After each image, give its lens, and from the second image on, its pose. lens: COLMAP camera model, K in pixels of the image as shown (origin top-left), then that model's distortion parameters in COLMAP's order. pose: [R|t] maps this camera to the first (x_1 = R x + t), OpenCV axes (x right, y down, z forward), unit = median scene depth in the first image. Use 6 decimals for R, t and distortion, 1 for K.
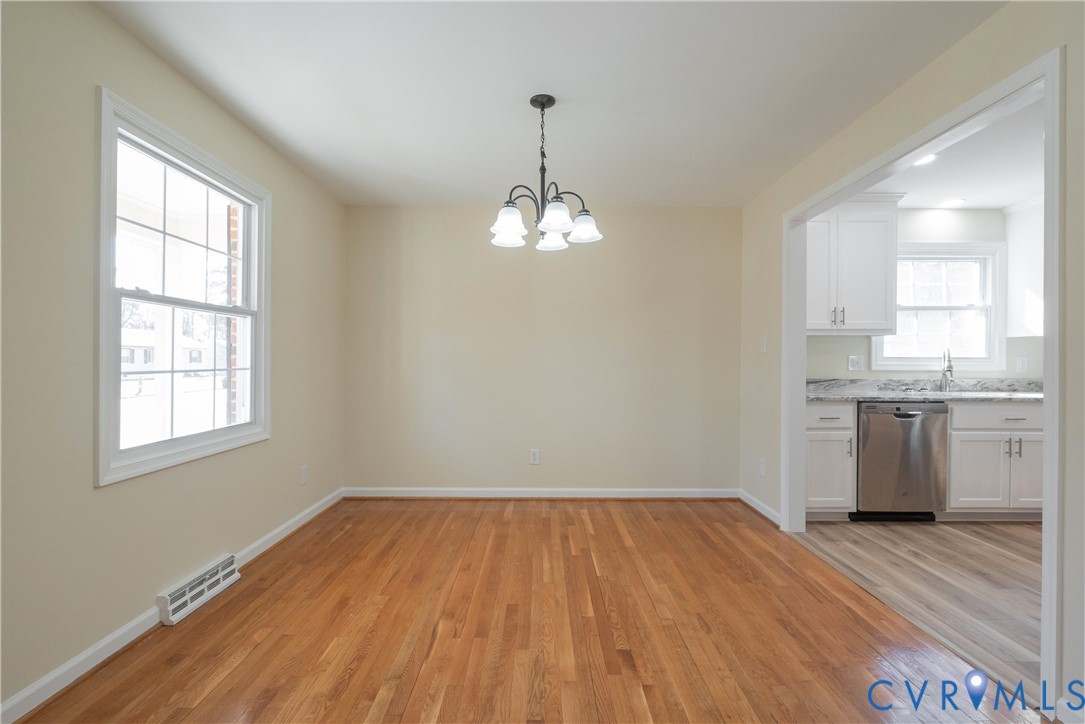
lens RADIAL K [[477.8, 0, 536.8], [0, 477.8, 352.0], [0, 0, 1]] dist [-0.002954, -0.000803]
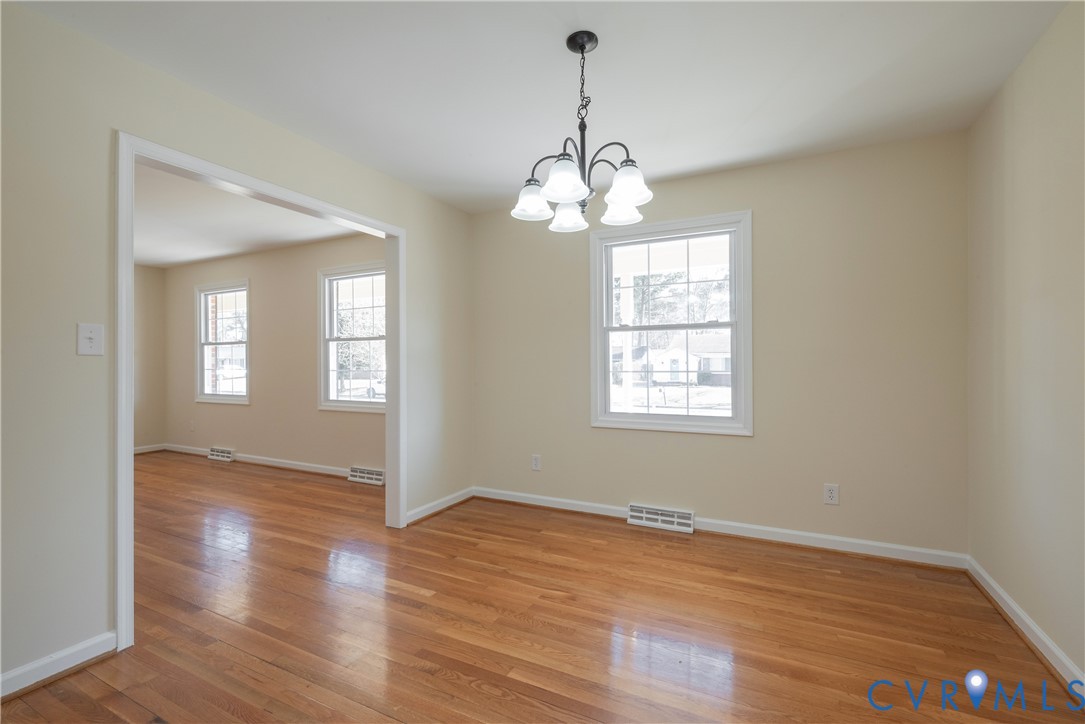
lens RADIAL K [[477.8, 0, 547.1], [0, 477.8, 365.3], [0, 0, 1]] dist [-0.002954, -0.000803]
pose [[-0.441547, 0.003840, -0.897230, 0.530653], [0.017959, 0.999828, -0.004558, 0.014342], [0.897058, -0.018126, -0.441540, 0.923264]]
